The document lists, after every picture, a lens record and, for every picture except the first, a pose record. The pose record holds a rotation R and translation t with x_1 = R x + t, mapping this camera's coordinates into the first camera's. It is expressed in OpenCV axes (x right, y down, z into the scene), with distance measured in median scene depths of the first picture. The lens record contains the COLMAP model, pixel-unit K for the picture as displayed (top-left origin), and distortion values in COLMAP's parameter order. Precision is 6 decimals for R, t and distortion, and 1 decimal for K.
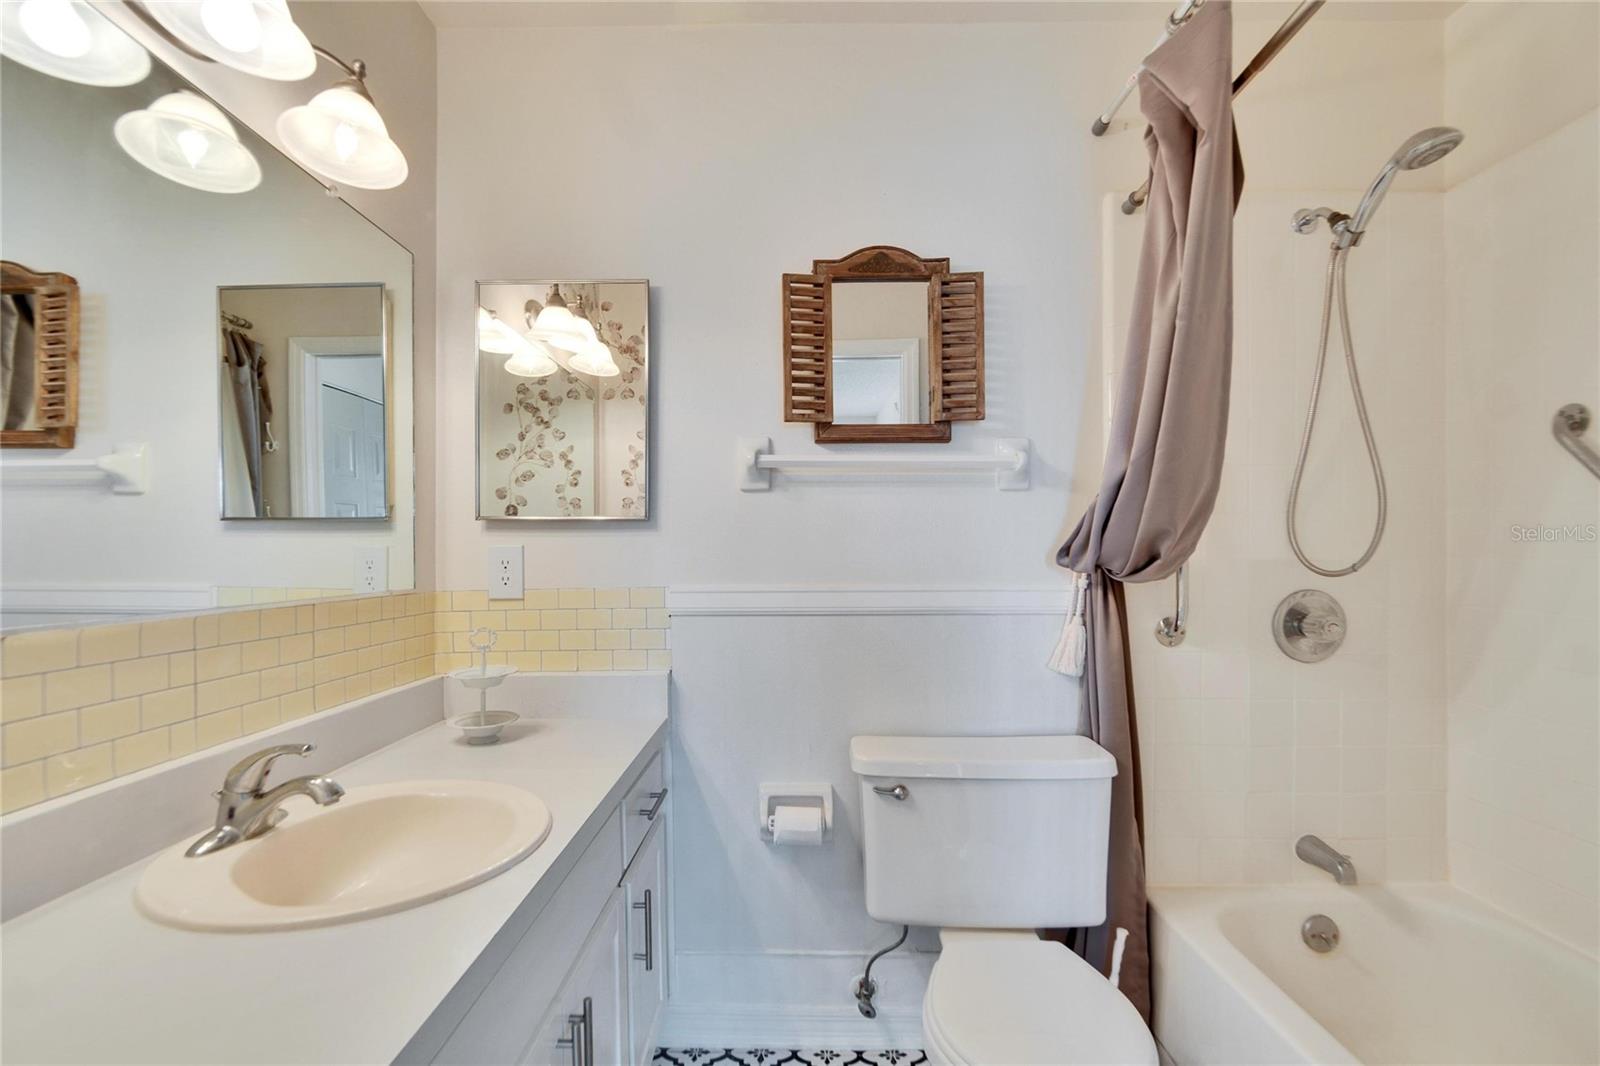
lens RADIAL K [[710.8, 0, 805.1], [0, 710.8, 545.1], [0, 0, 1]] dist [-0.019424, 0.003481]
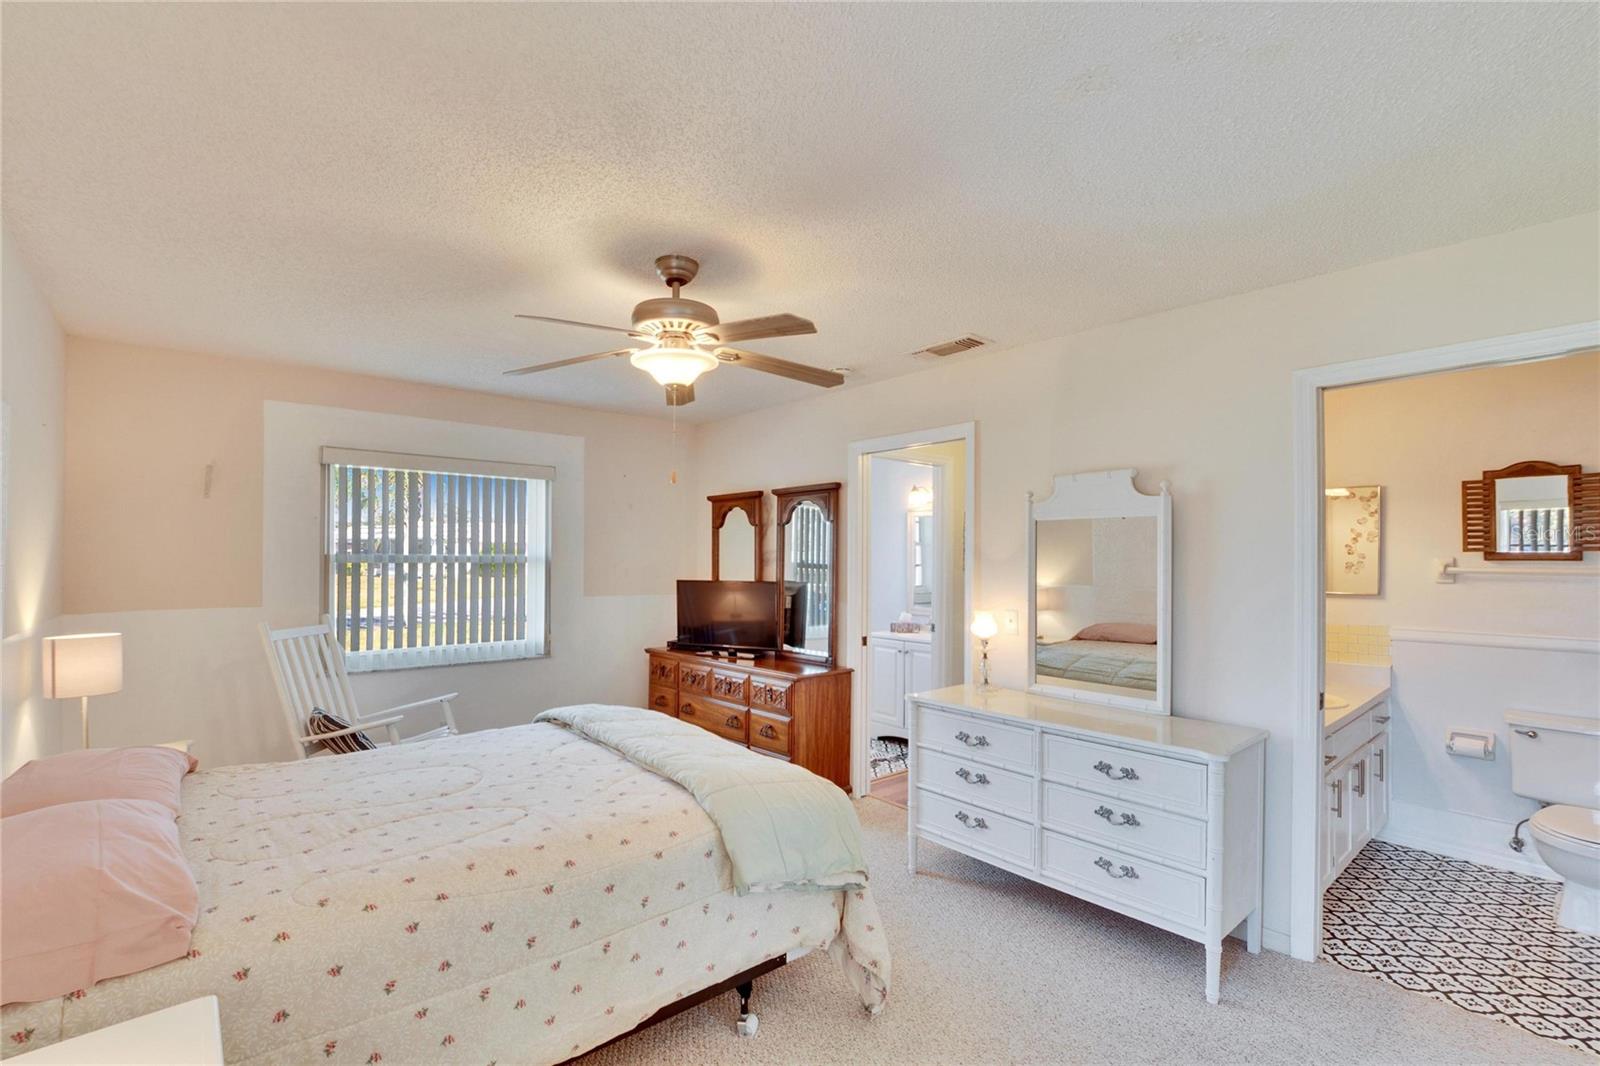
lens RADIAL K [[710.8, 0, 803.3], [0, 710.8, 559.1], [0, 0, 1]] dist [-0.019424, 0.003481]
pose [[0.654733, 0.007664, -0.755821, 0.253172], [-0.004150, 0.999970, 0.006545, -0.155360], [0.755849, -0.001149, 0.654745, -1.775462]]
